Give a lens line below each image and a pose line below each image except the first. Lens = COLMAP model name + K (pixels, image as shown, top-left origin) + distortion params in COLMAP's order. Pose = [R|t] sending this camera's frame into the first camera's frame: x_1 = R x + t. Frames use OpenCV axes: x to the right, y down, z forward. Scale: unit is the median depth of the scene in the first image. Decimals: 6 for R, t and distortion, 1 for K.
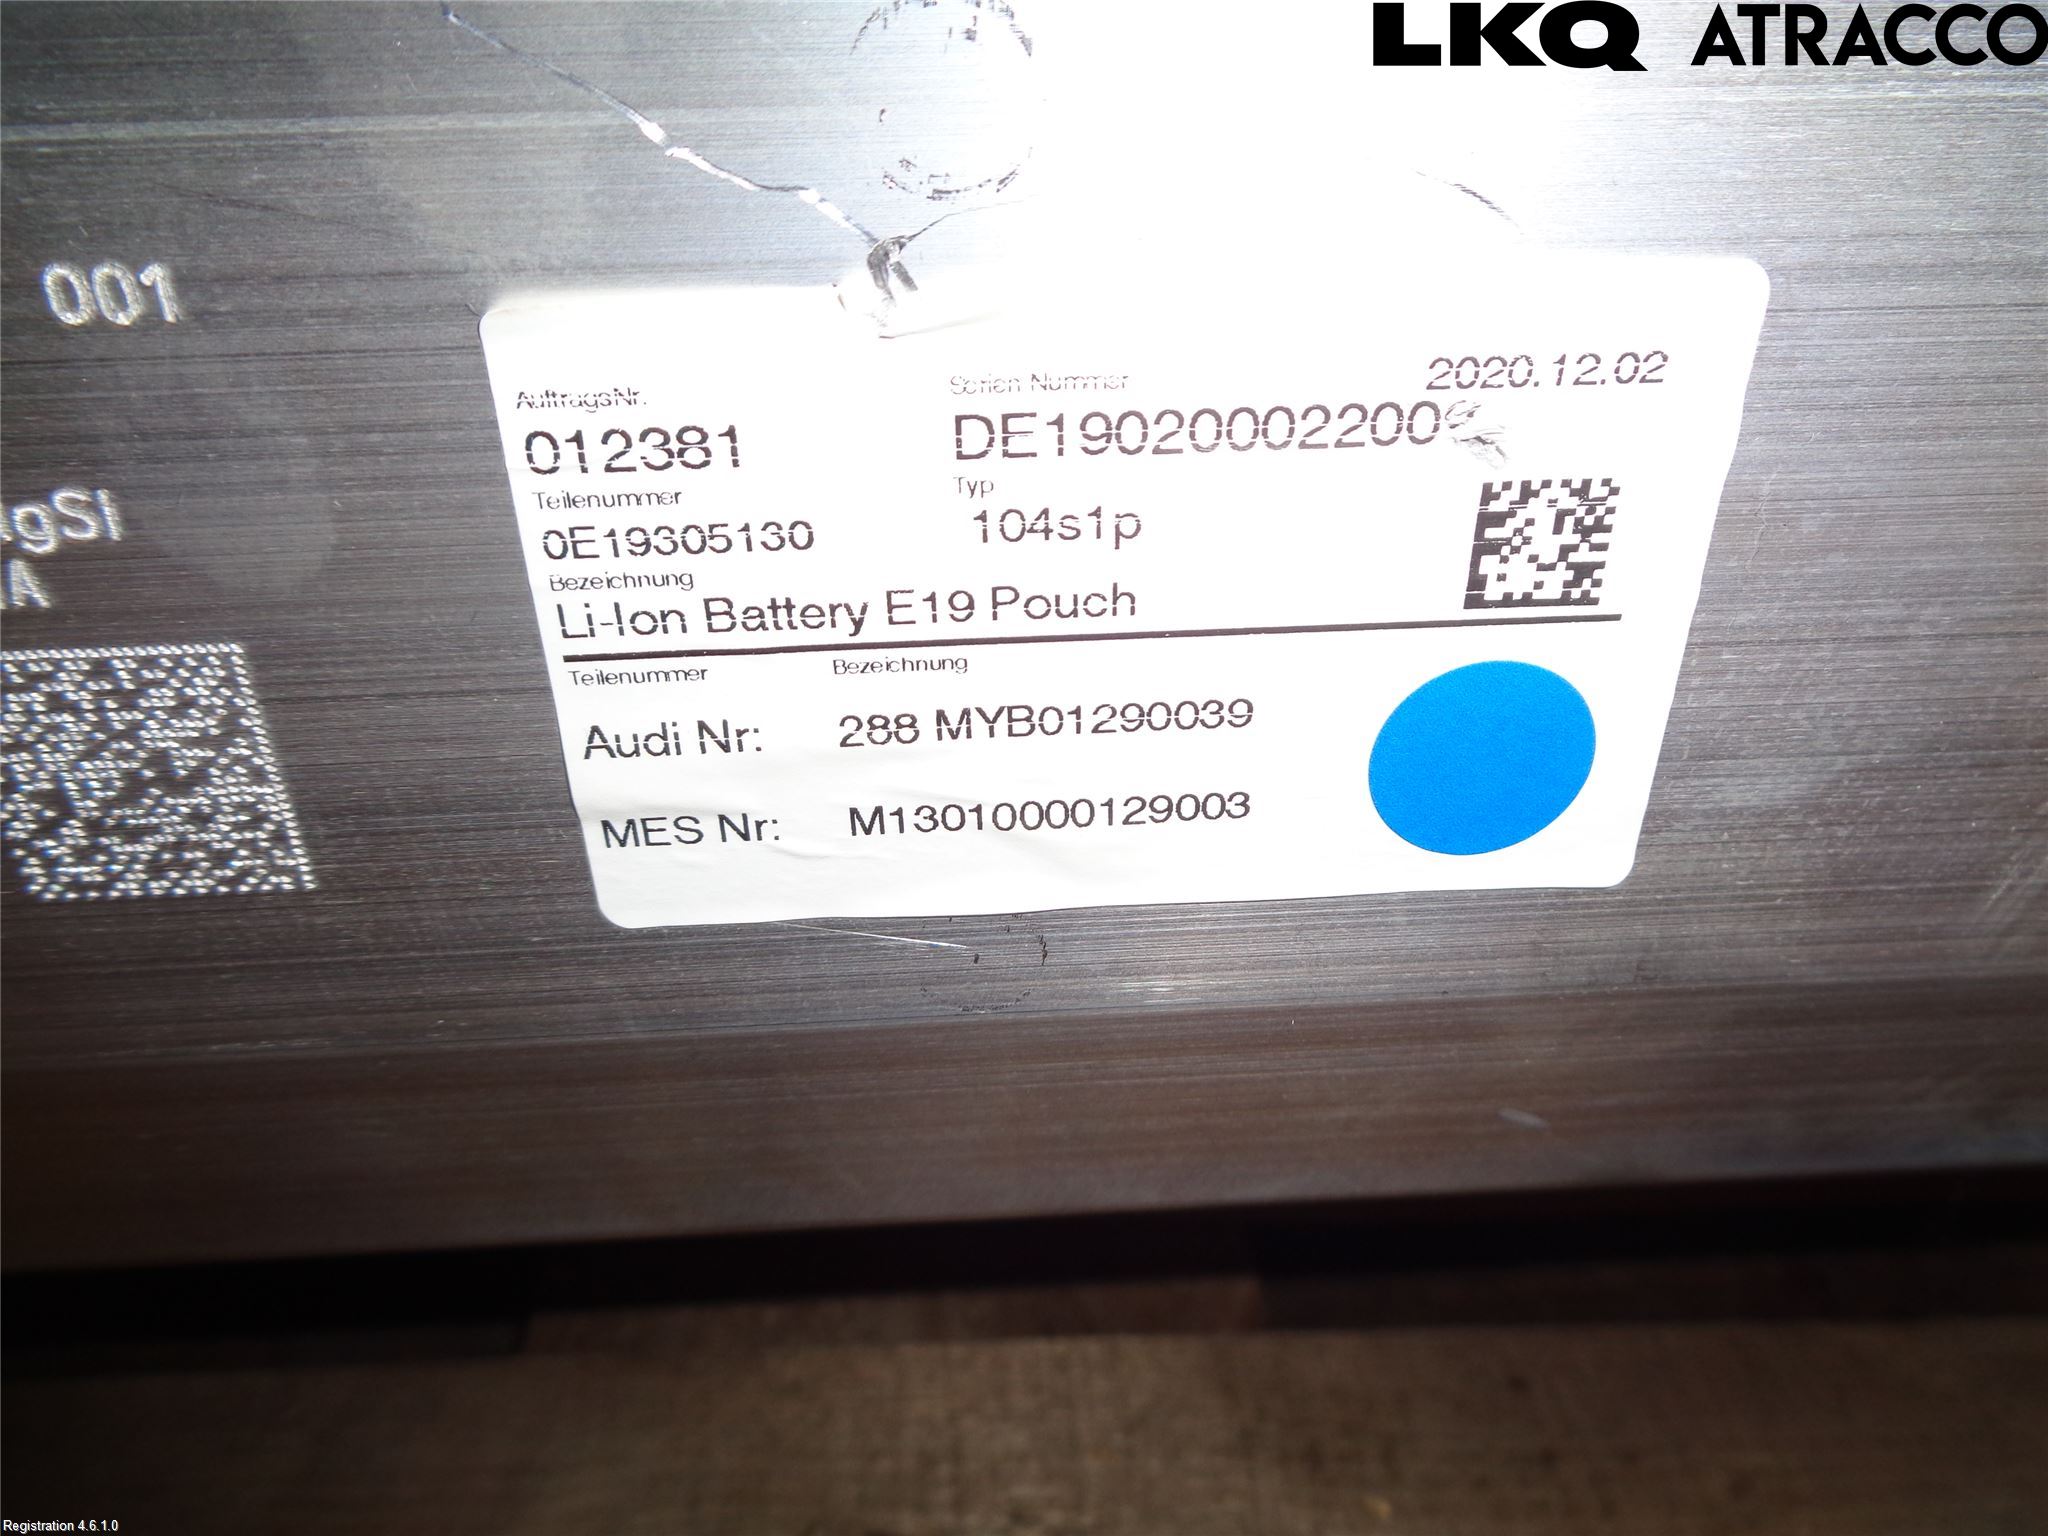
lens RADIAL K [[1503.2, 0, 1014.8], [0, 1503.2, 773.0], [0, 0, 1]] dist [-0.010162, -0.002438]
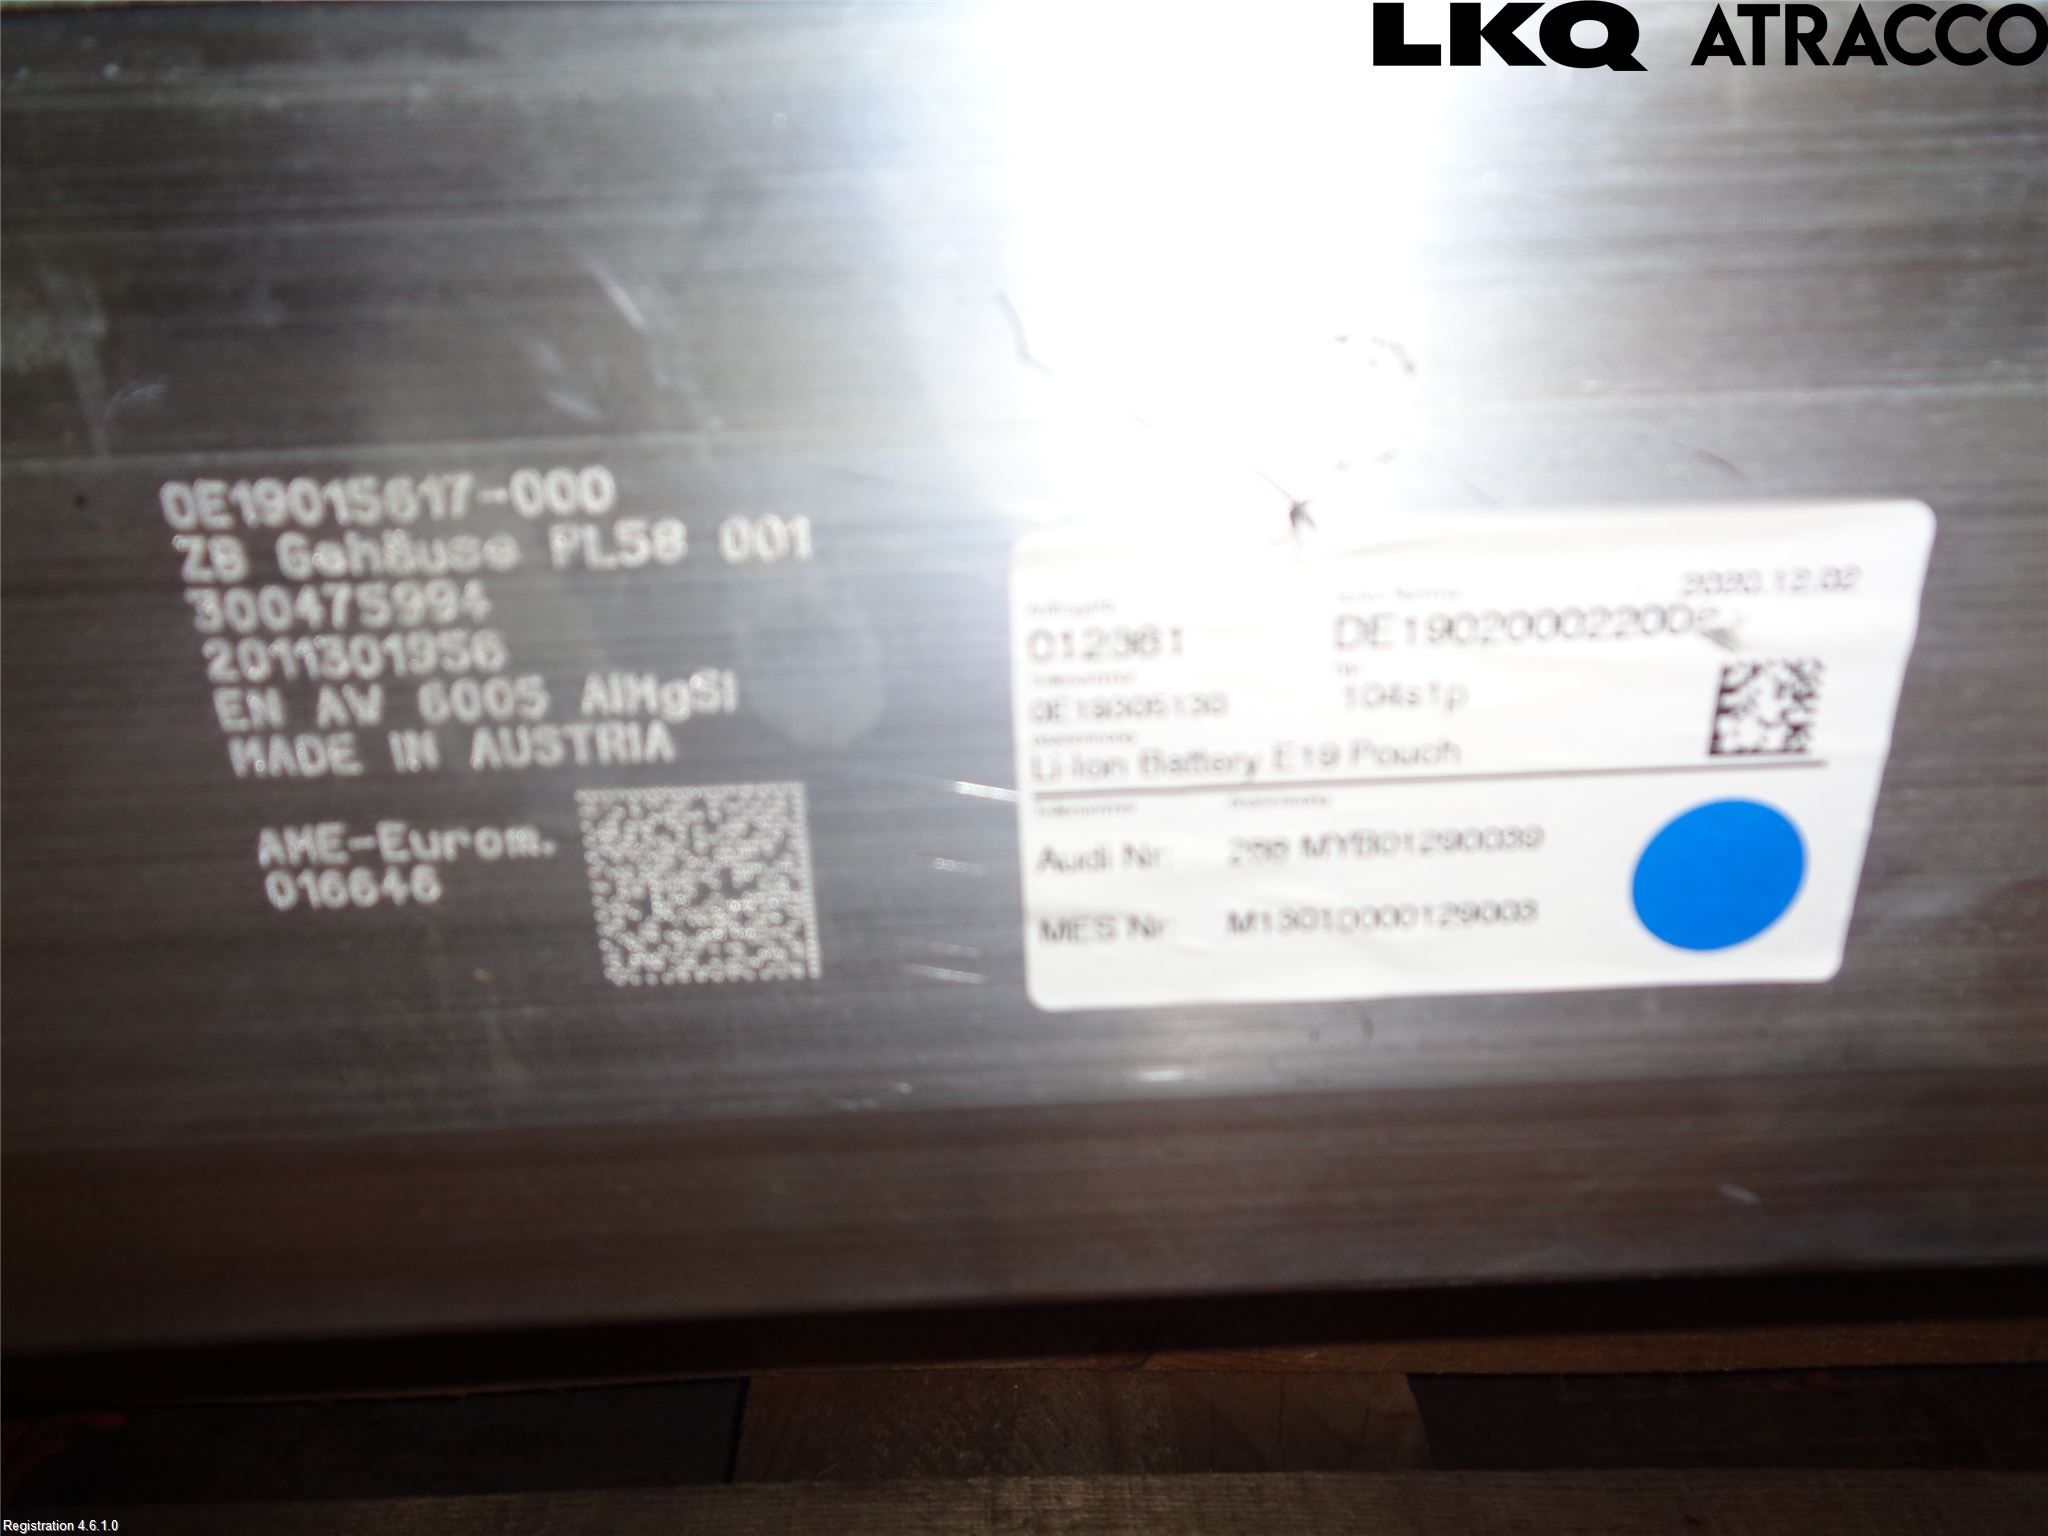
lens RADIAL K [[1503.2, 0, 1031.9], [0, 1503.2, 759.4], [0, 0, 1]] dist [-0.010162, -0.002438]
pose [[0.999289, -0.004056, -0.037492, -0.246148], [-0.000725, 0.991949, -0.126637, 0.060196], [0.037704, 0.126574, 0.991240, -0.329255]]
